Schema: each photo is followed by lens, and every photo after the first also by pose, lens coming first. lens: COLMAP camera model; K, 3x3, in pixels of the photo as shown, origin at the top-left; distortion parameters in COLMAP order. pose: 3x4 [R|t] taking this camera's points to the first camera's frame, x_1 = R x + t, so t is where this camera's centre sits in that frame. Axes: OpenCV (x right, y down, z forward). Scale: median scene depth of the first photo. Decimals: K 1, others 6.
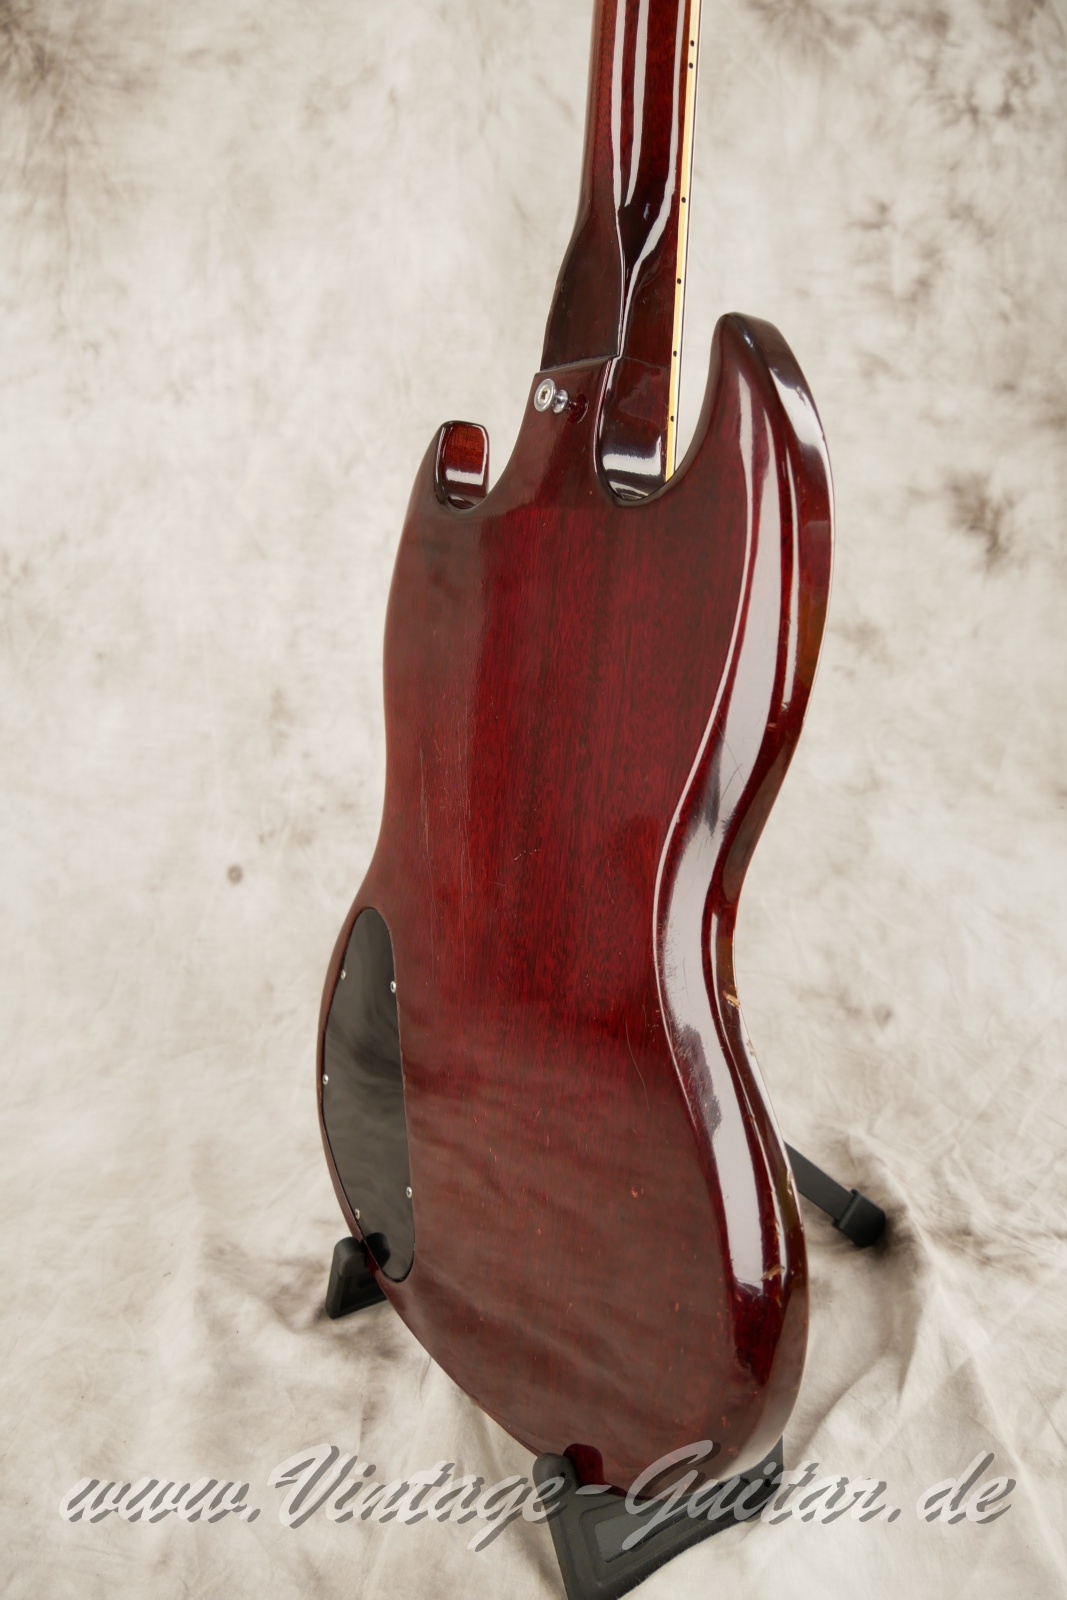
lens RADIAL K [[1294.0, 0, 534.7], [0, 1294.0, 831.6], [0, 0, 1]] dist [-0.057220, 0.026953]
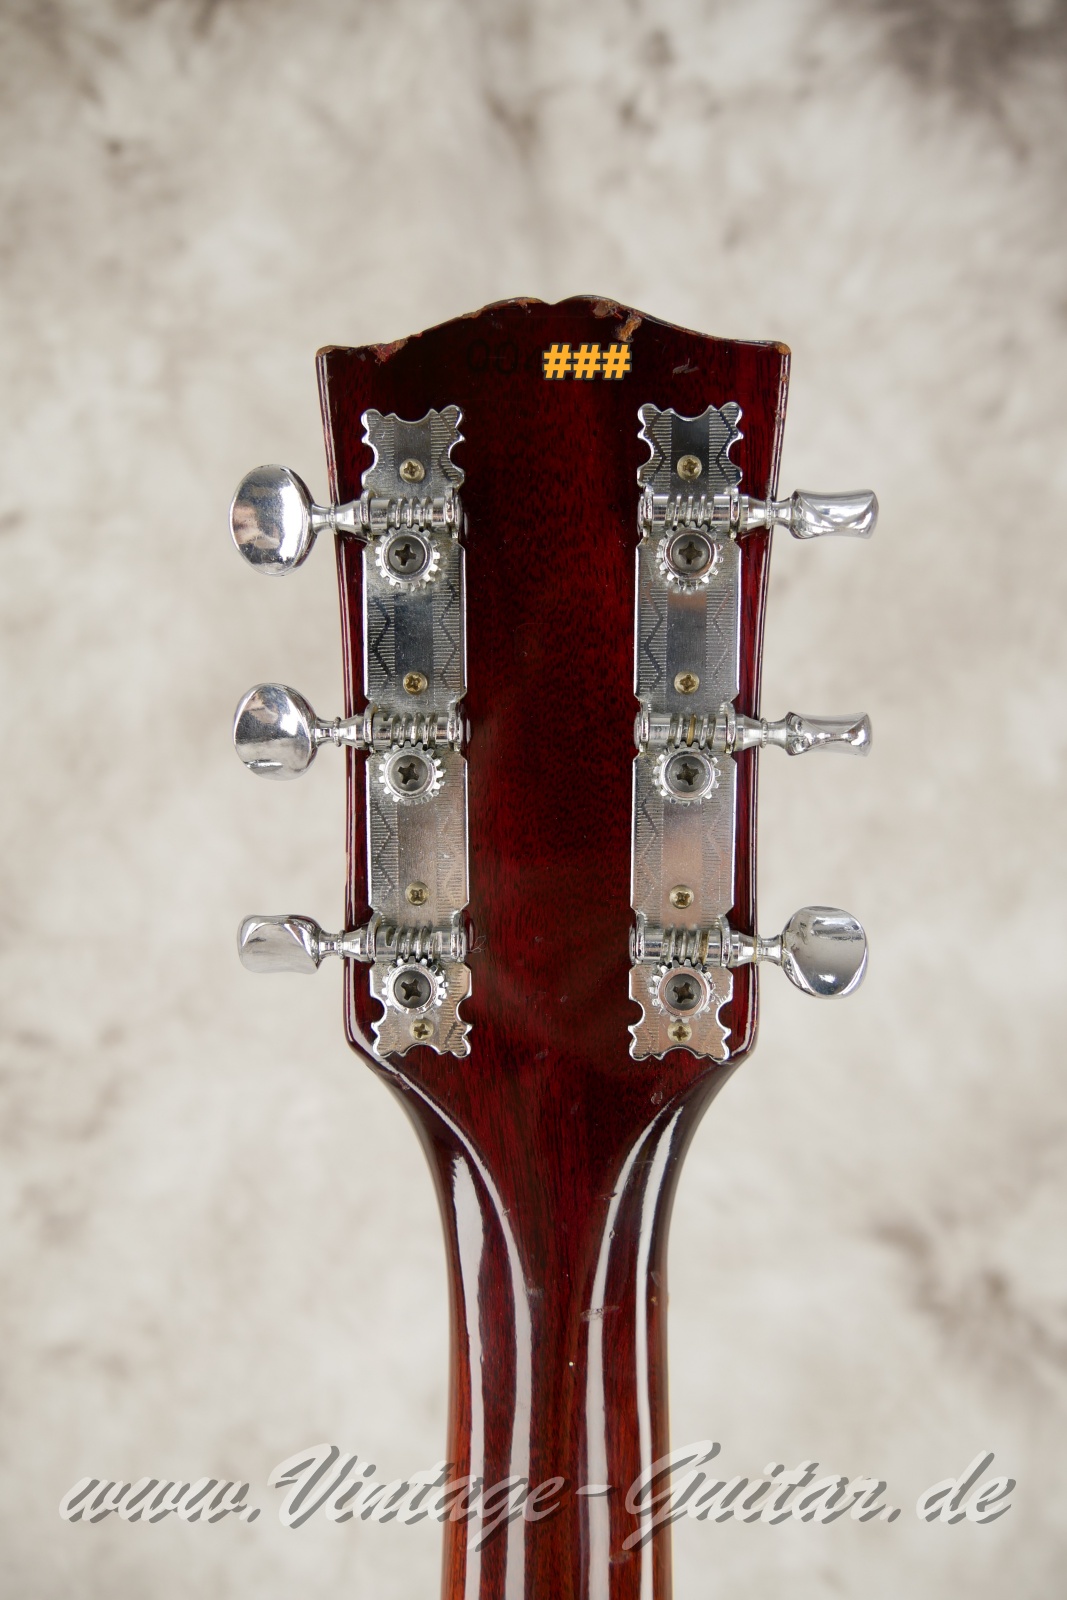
lens RADIAL K [[1326.1, 0, 539.3], [0, 1326.1, 805.1], [0, 0, 1]] dist [-0.076592, 0.047976]
pose [[0.998455, 0.038560, -0.040006, -0.006226], [-0.047993, 0.961321, -0.271217, -0.705253], [0.028001, 0.272718, 0.961686, 0.283604]]
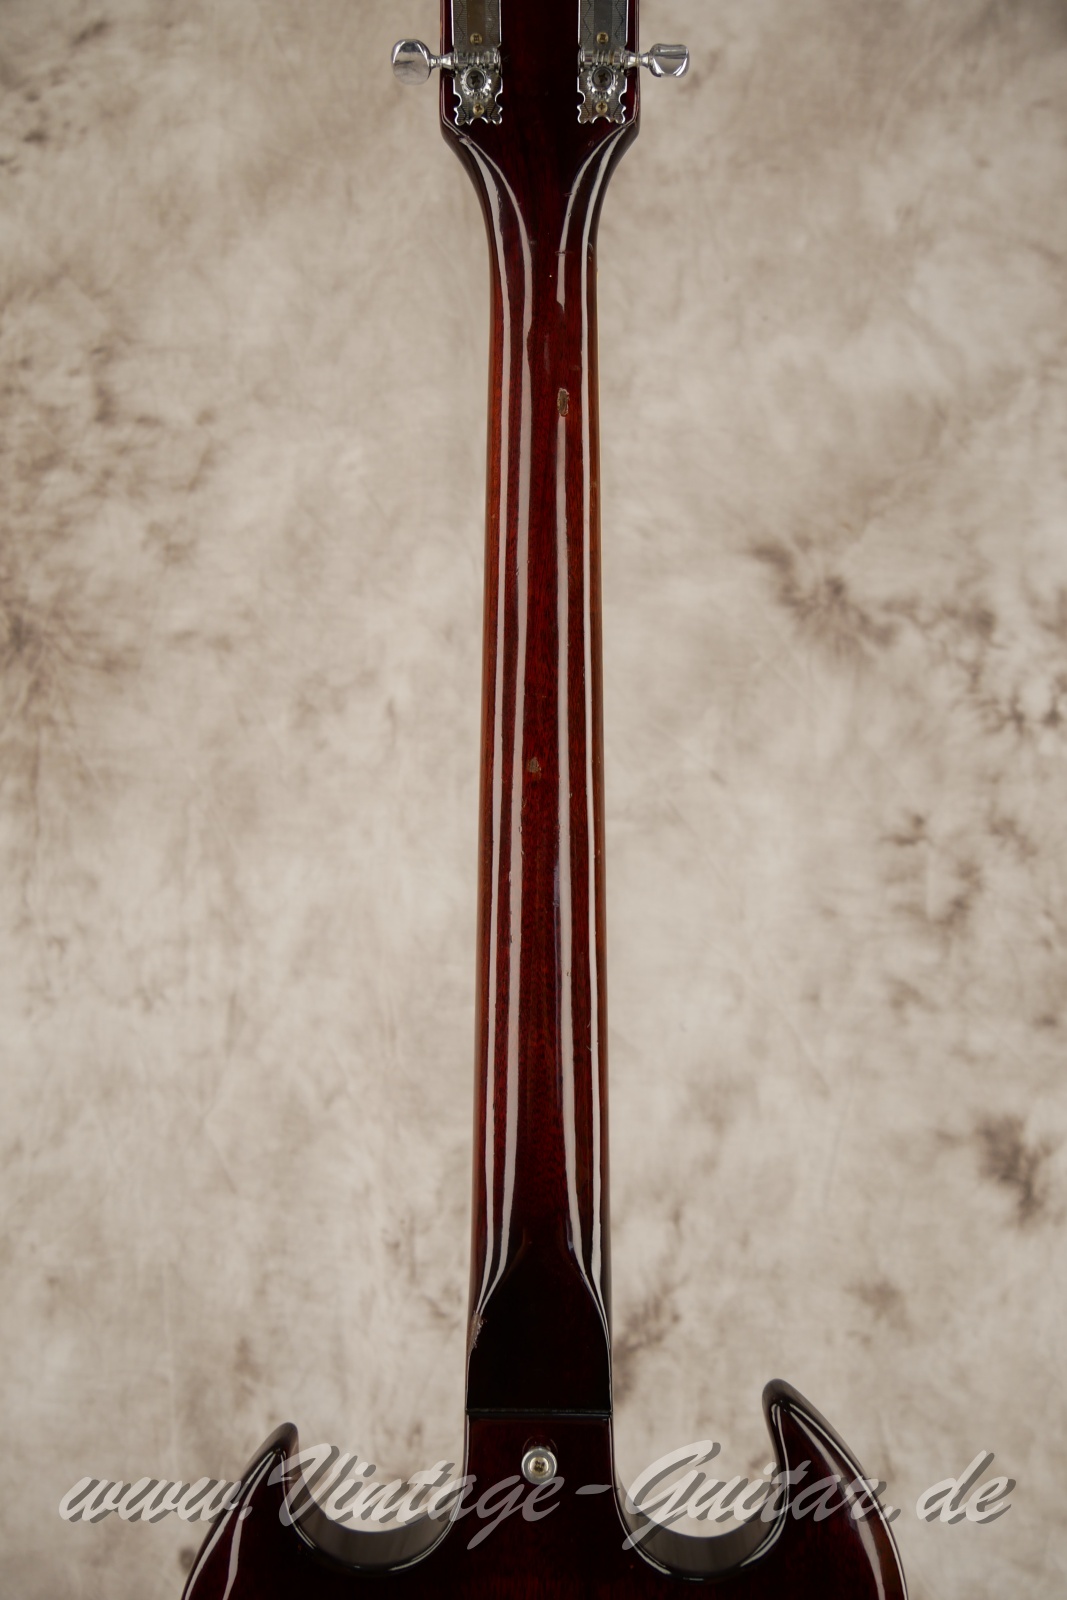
lens RADIAL K [[1326.1, 0, 539.3], [0, 1326.1, 805.1], [0, 0, 1]] dist [-0.076592, 0.047976]
pose [[0.999354, 0.035914, 0.001388, -0.003629], [-0.035724, 0.996809, -0.071386, -0.425697], [-0.003947, 0.071290, 0.997448, 0.045839]]
